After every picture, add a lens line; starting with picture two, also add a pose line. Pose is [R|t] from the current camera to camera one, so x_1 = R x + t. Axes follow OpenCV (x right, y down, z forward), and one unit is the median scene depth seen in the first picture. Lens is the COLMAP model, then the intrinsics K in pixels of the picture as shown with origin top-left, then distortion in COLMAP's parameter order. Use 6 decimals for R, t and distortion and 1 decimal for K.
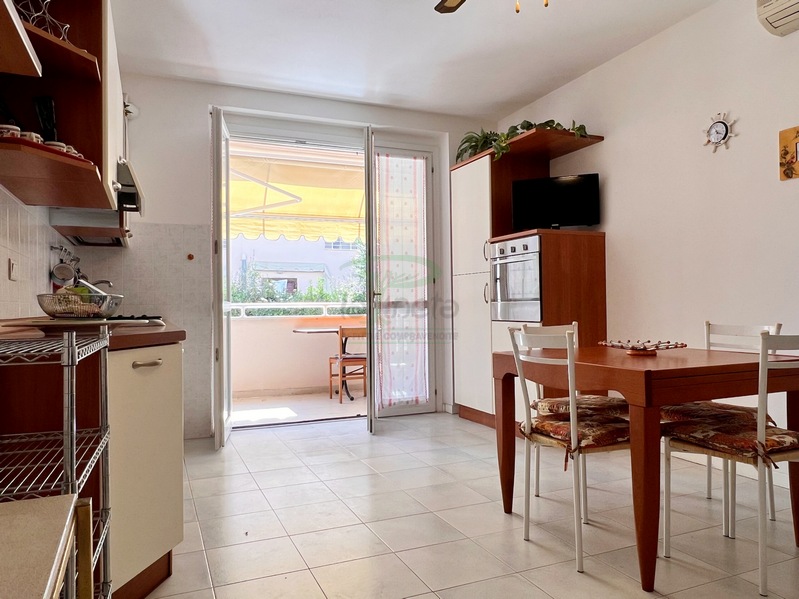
lens RADIAL K [[576.4, 0, 393.9], [0, 576.4, 298.5], [0, 0, 1]] dist [-0.000493, 0.002241]
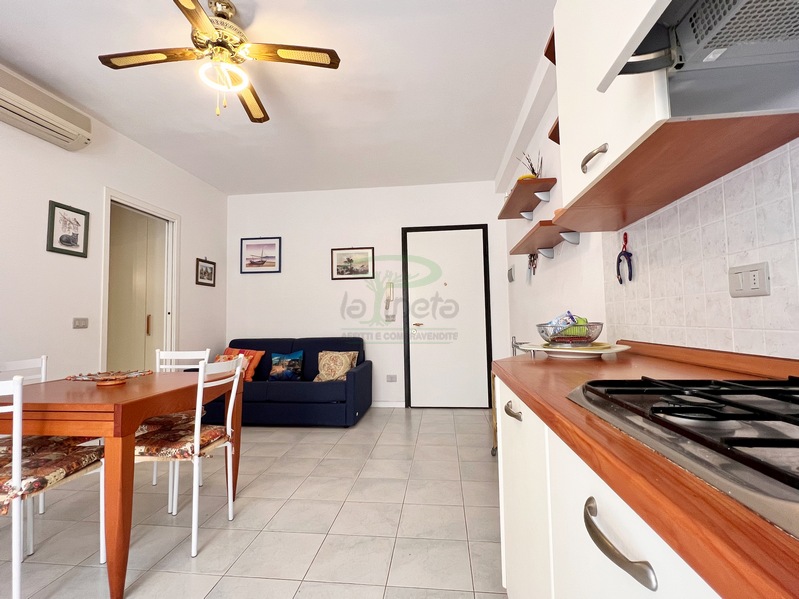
lens RADIAL K [[379.5, 0, 400.4], [0, 379.5, 296.9], [0, 0, 1]] dist [-0.004508, -0.000311]
pose [[-0.871586, 0.061312, 0.486393, -0.303840], [0.025587, 0.996485, -0.079763, -0.001881], [-0.489574, -0.057075, -0.870092, 0.911059]]
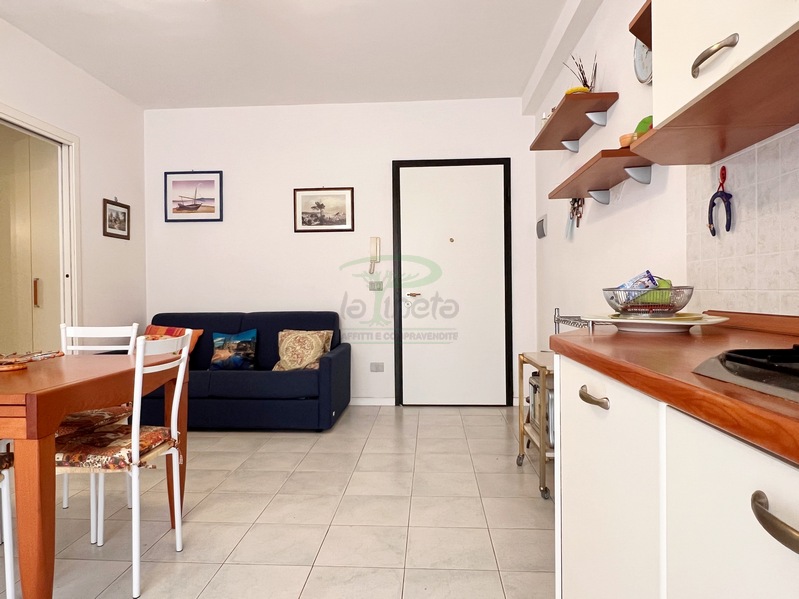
lens RADIAL K [[516.9, 0, 398.7], [0, 516.9, 296.5], [0, 0, 1]] dist [-0.004195, -0.000965]
pose [[-0.894567, 0.021607, 0.446411, -0.269900], [0.019236, 0.999767, -0.009842, 0.006168], [-0.446520, -0.000217, -0.894774, 0.926876]]
